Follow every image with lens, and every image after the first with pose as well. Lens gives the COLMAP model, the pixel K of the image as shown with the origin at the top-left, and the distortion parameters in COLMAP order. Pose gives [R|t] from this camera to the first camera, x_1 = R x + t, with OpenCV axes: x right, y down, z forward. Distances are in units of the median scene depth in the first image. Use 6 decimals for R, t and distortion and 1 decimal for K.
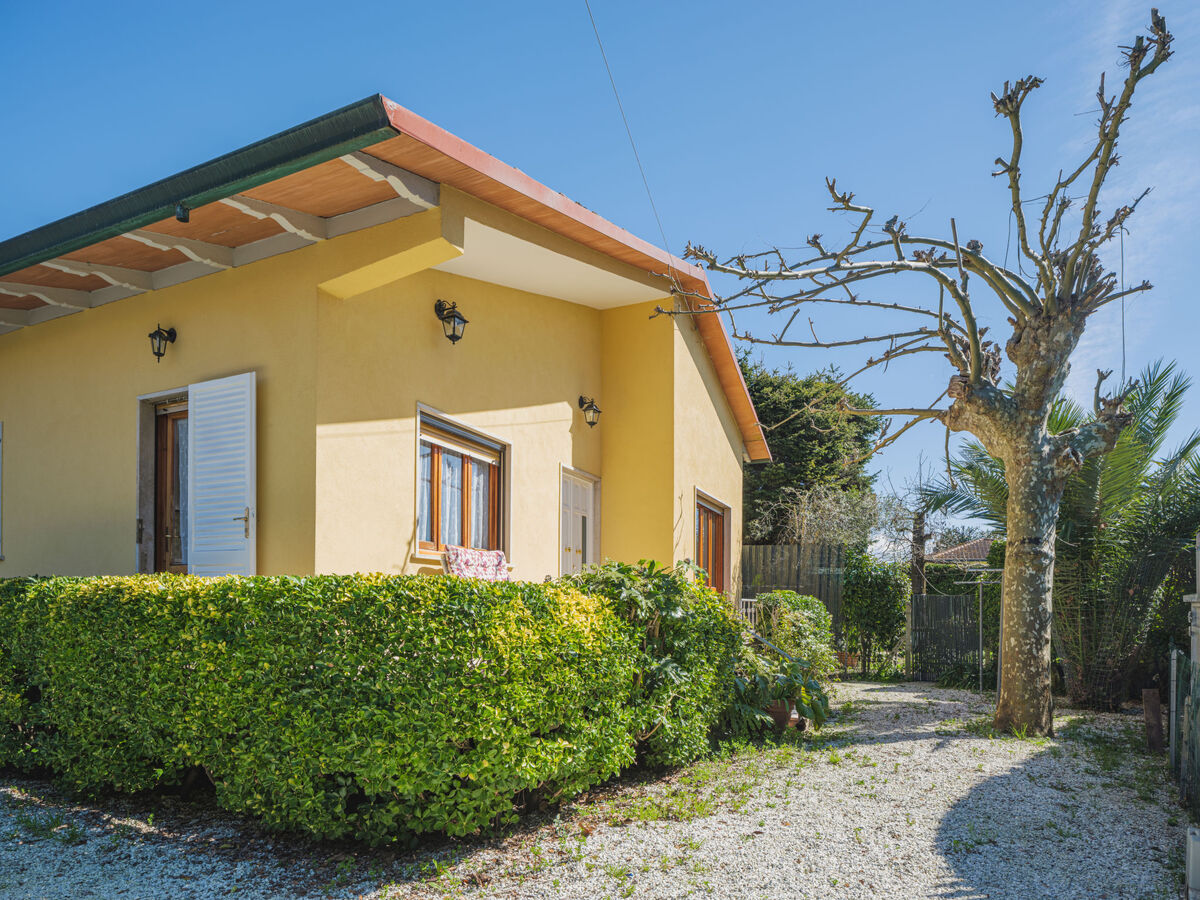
lens RADIAL K [[666.3, 0, 612.0], [0, 666.3, 619.2], [0, 0, 1]] dist [-0.002572, 0.000256]
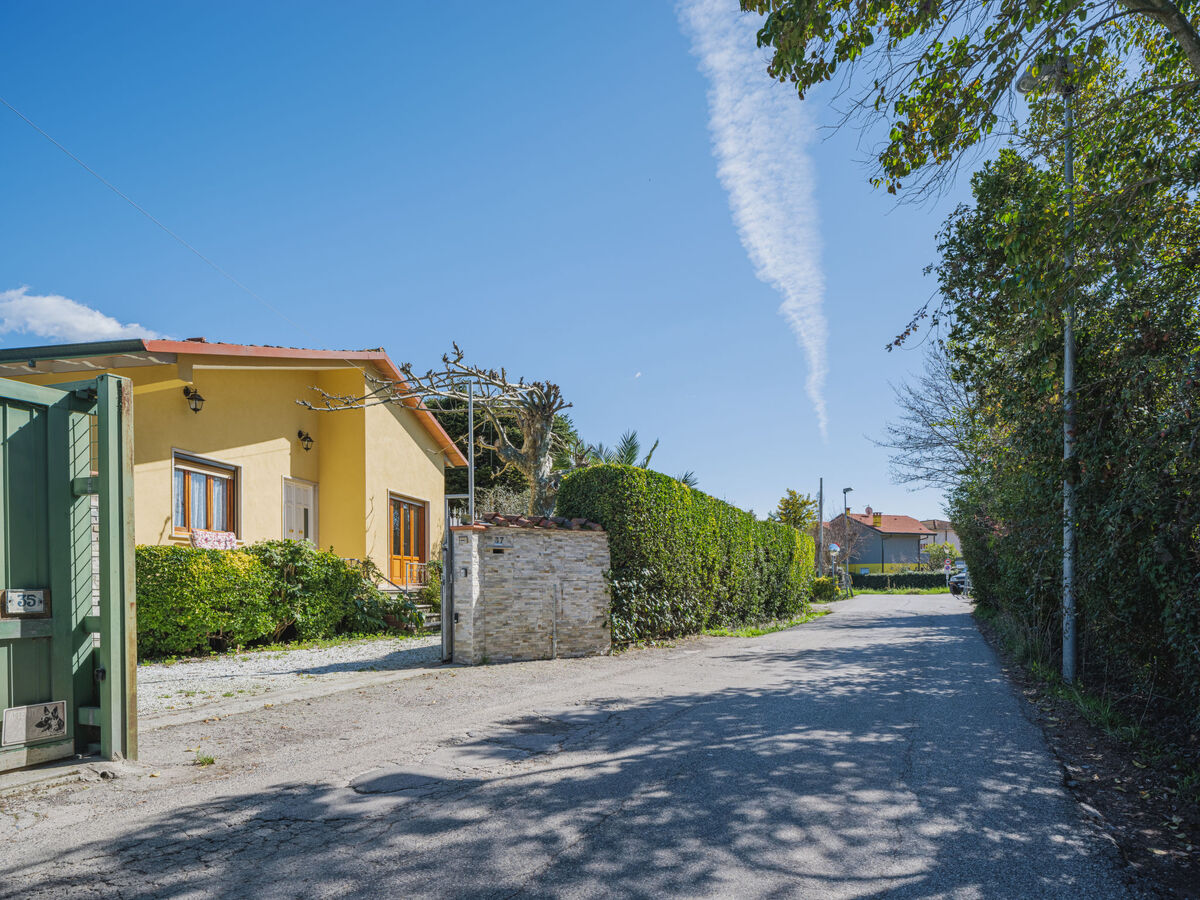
lens RADIAL K [[674.5, 0, 595.0], [0, 674.5, 596.5], [0, 0, 1]] dist [-0.000864, 0.002390]
pose [[0.974690, -0.013081, 0.223178, 0.430432], [0.012692, 0.999914, 0.003177, 0.081442], [-0.223201, -0.000264, 0.974772, -1.077910]]
